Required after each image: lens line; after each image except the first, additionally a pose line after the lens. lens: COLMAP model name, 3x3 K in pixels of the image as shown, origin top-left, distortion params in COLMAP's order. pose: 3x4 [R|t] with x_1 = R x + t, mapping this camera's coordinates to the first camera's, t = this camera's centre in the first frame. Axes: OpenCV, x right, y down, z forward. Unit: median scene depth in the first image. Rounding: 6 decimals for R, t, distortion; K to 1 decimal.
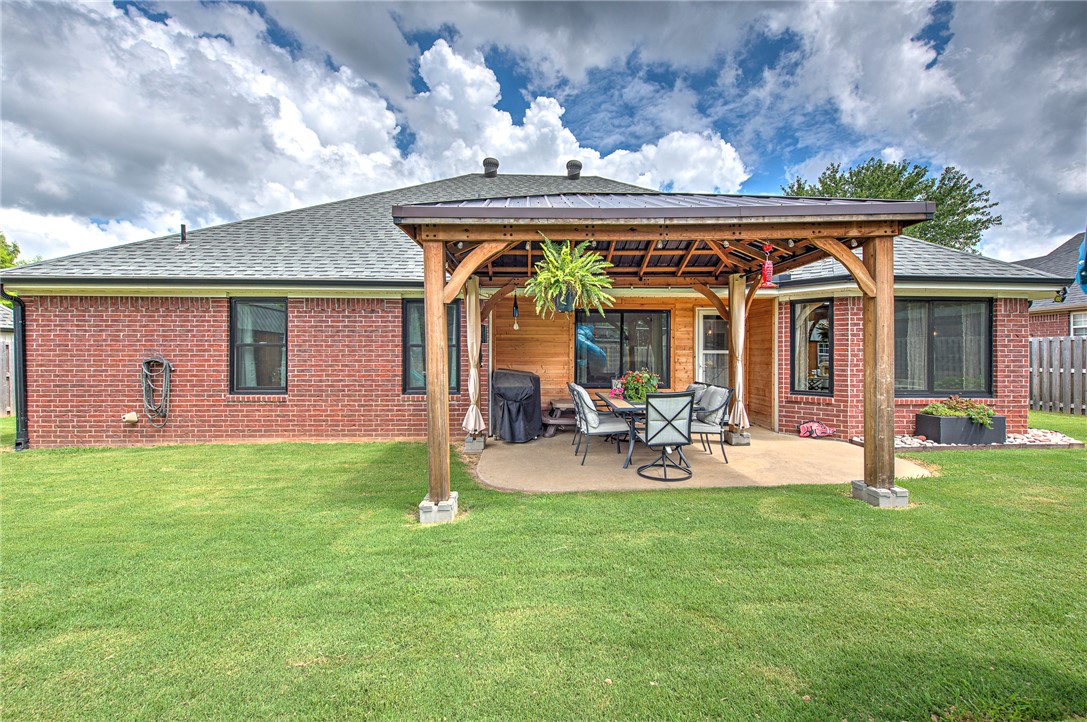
lens RADIAL K [[444.0, 0, 544.9], [0, 444.0, 354.9], [0, 0, 1]] dist [0.000799, -0.000273]
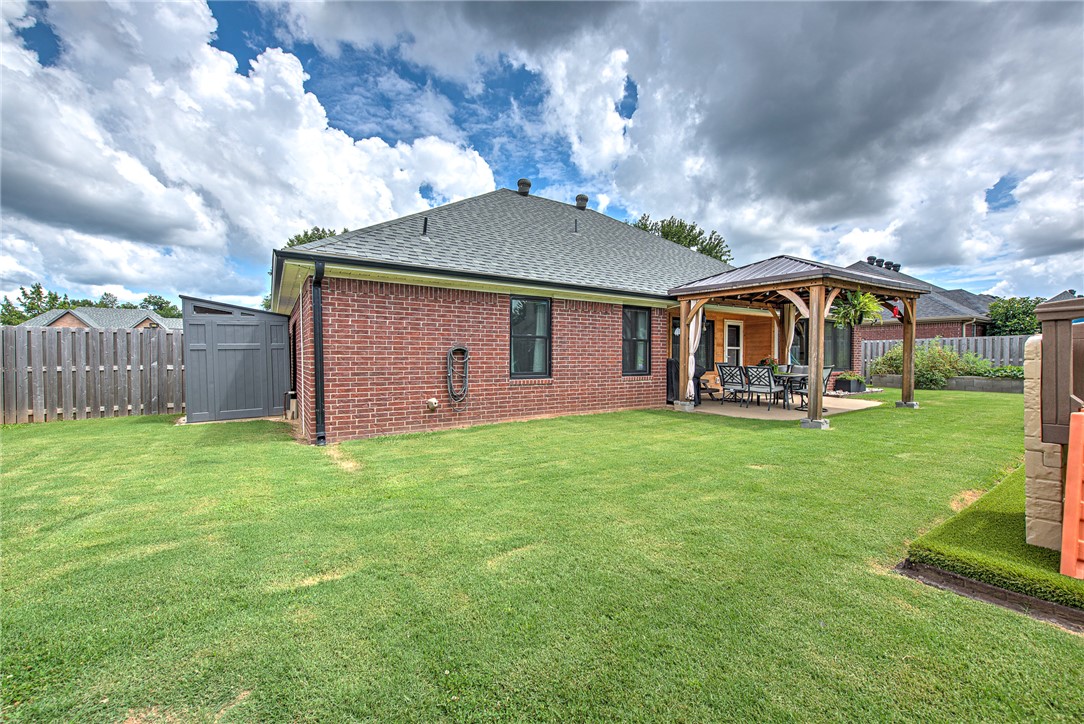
lens RADIAL K [[434.9, 0, 541.9], [0, 434.9, 362.7], [0, 0, 1]] dist [-0.003345, 0.000181]
pose [[0.861707, -0.005691, 0.507375, -1.220732], [-0.004398, 0.999816, 0.018683, 0.025513], [-0.507388, -0.018330, 0.861523, -0.007813]]
